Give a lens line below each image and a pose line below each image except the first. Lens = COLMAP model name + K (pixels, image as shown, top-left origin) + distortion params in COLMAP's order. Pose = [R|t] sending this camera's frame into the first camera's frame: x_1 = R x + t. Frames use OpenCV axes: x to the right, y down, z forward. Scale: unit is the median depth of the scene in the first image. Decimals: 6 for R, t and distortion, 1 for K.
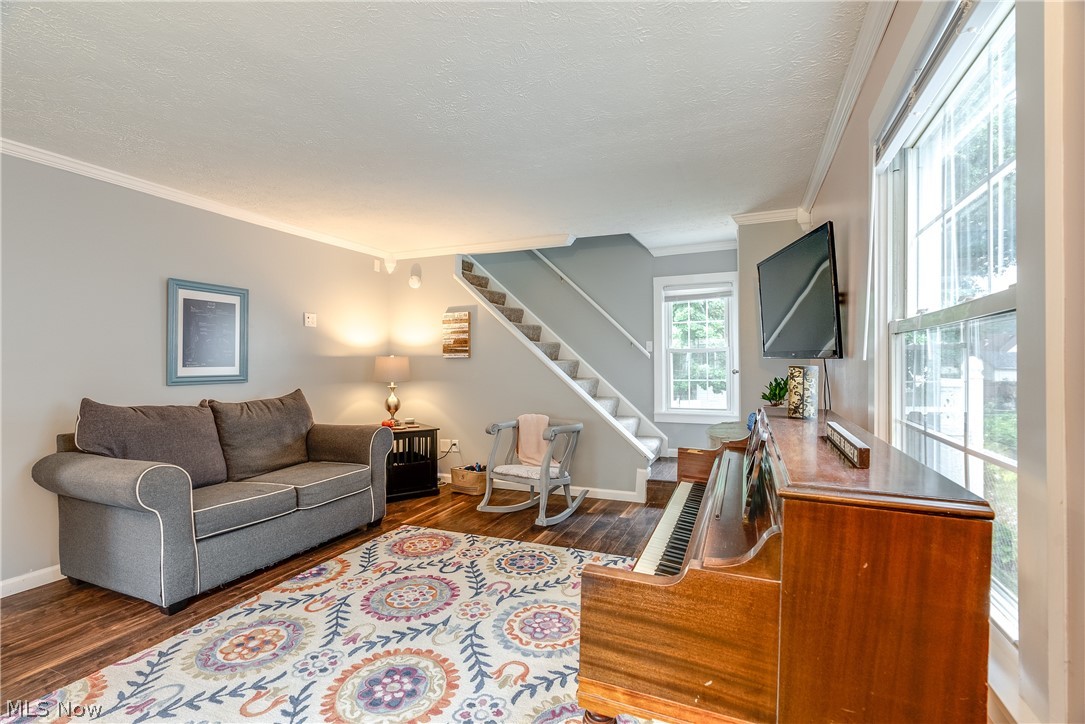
lens RADIAL K [[494.1, 0, 542.5], [0, 494.1, 362.0], [0, 0, 1]] dist [-0.011492, 0.004998]
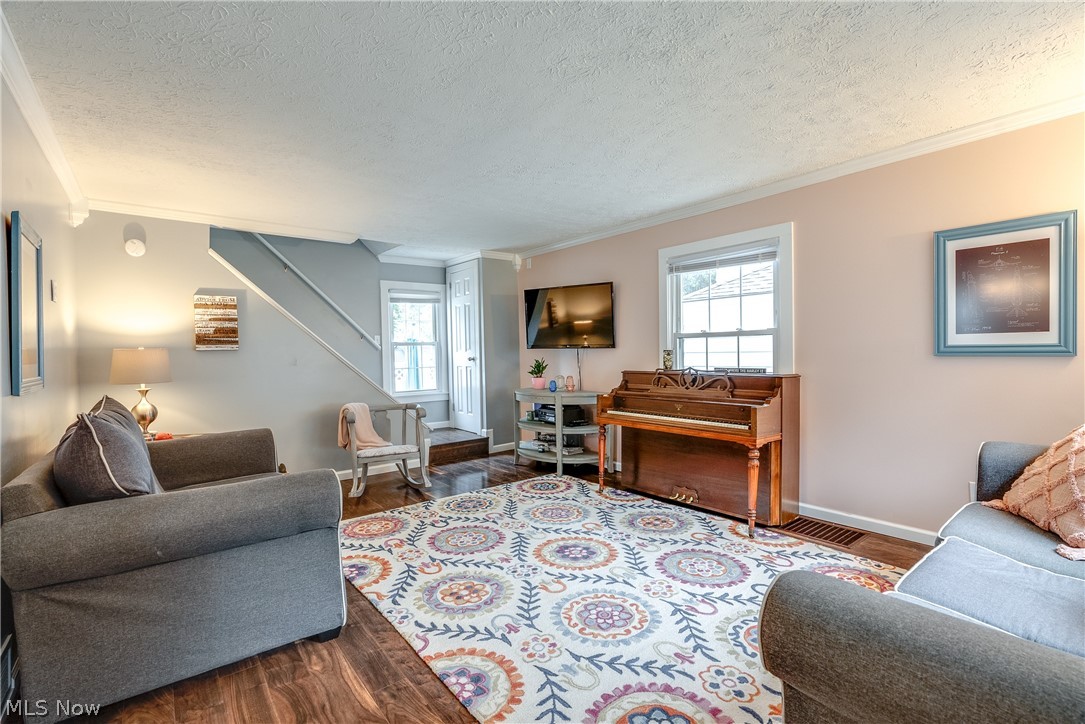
lens RADIAL K [[504.1, 0, 540.9], [0, 504.1, 360.8], [0, 0, 1]] dist [-0.011220, 0.005313]
pose [[0.475892, -0.020995, 0.879253, -1.251514], [0.013626, 0.999771, 0.016498, 0.004996], [-0.879398, 0.004129, 0.476069, 0.219302]]
